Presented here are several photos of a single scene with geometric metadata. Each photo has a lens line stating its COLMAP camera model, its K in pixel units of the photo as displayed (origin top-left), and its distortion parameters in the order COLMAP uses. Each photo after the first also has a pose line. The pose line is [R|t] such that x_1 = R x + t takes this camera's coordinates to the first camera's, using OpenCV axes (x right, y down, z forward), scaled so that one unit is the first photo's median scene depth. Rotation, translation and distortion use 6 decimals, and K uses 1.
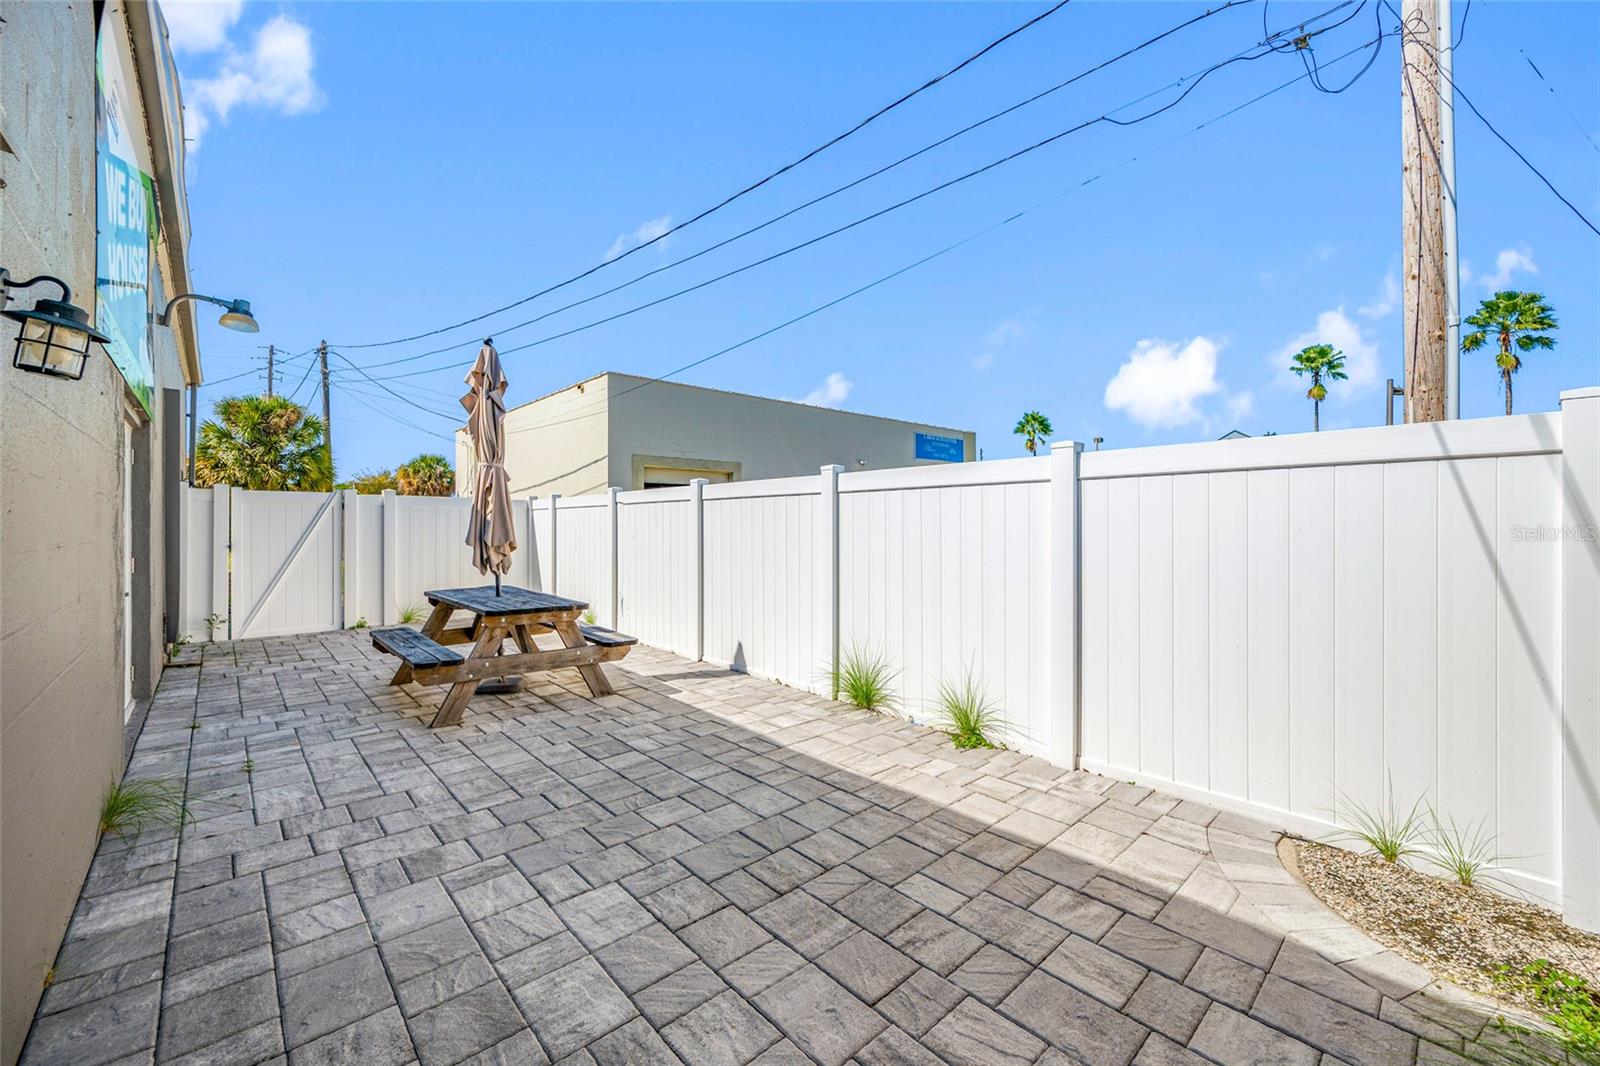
lens RADIAL K [[636.7, 0, 796.9], [0, 636.7, 534.3], [0, 0, 1]] dist [0.000662, -0.000602]
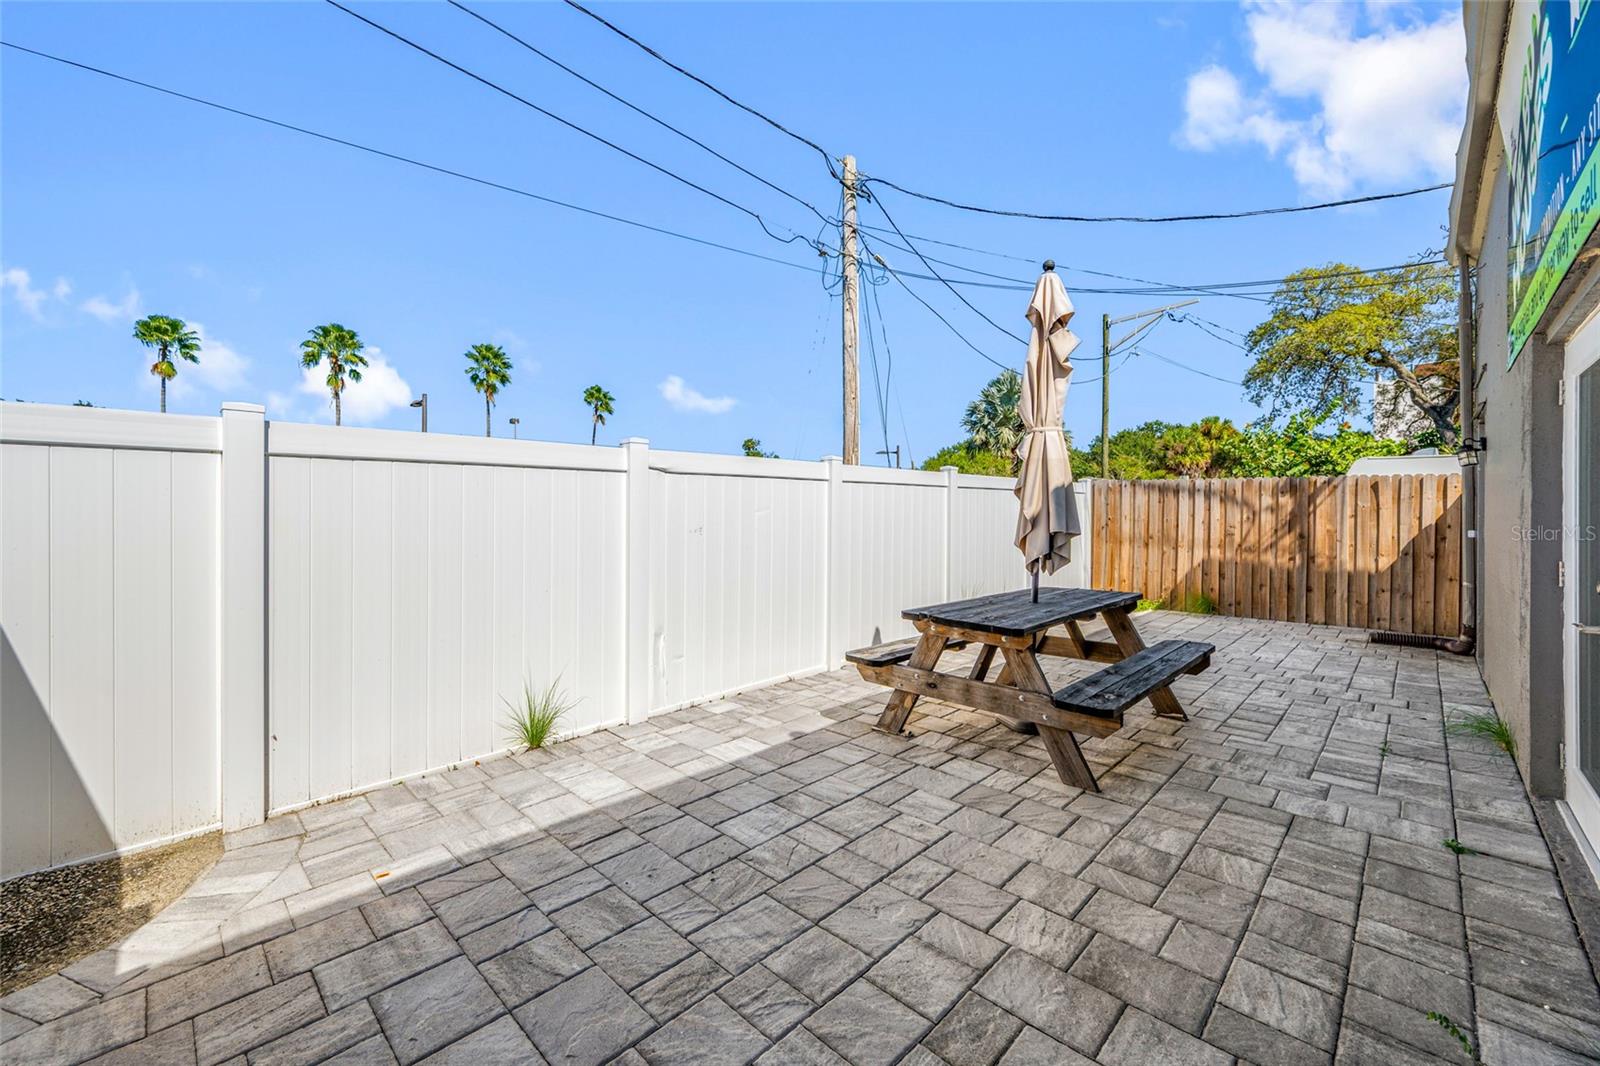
lens RADIAL K [[636.7, 0, 796.1], [0, 636.7, 526.8], [0, 0, 1]] dist [0.000662, -0.000602]
pose [[-0.053952, -0.020334, 0.998336, -0.526911], [0.017338, 0.999623, 0.021297, -0.005844], [-0.998393, 0.018459, -0.053580, 0.575843]]
